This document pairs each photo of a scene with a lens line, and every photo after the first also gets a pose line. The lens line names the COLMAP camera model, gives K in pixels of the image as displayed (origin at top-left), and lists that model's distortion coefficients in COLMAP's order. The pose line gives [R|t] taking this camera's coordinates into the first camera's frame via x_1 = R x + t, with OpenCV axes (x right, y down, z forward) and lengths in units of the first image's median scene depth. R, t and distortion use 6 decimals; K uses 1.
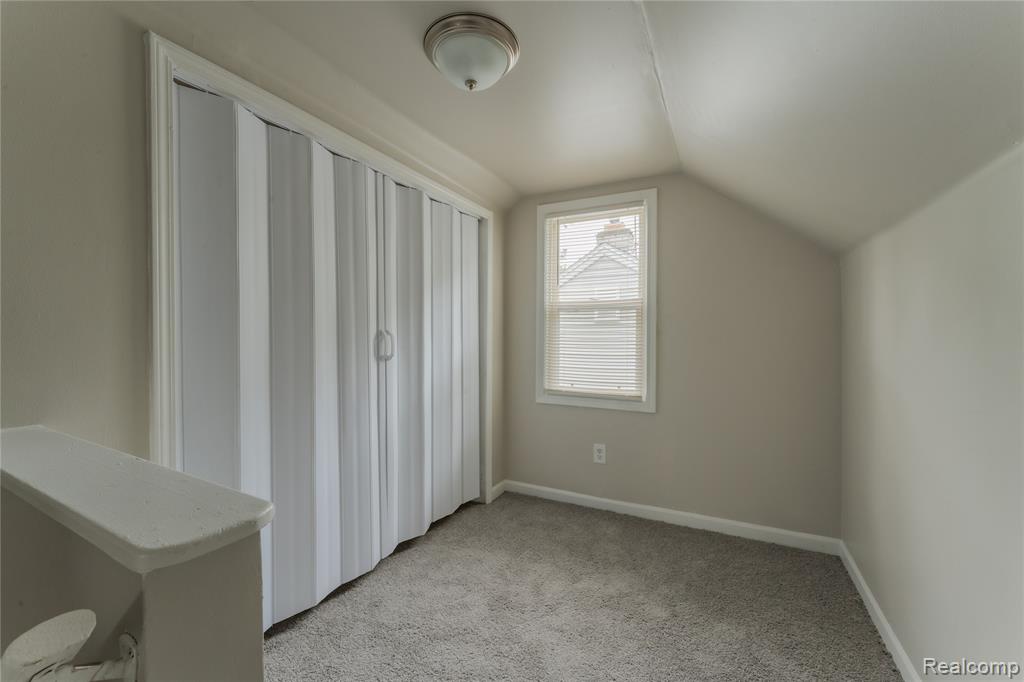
lens RADIAL K [[412.2, 0, 510.8], [0, 412.2, 339.3], [0, 0, 1]] dist [-0.002637, 0.000243]
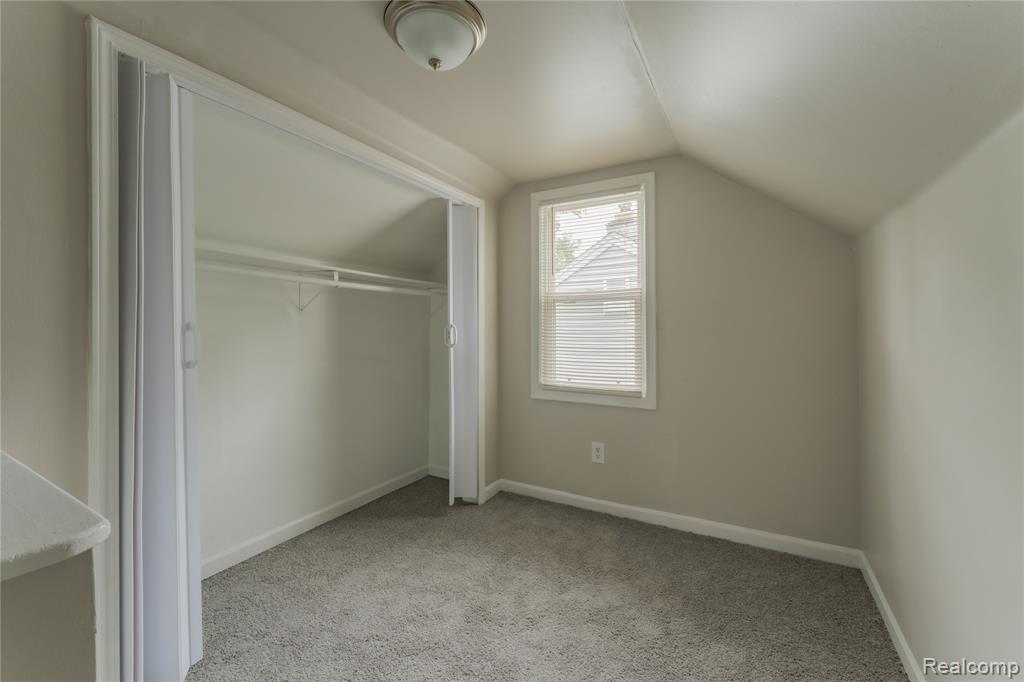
lens RADIAL K [[412.2, 0, 520.6], [0, 412.2, 325.0], [0, 0, 1]] dist [-0.002637, 0.000243]
pose [[0.998912, -0.005934, -0.046256, 0.103198], [0.005090, 0.999819, -0.018331, 0.001548], [0.046357, 0.018075, 0.998761, 0.052574]]
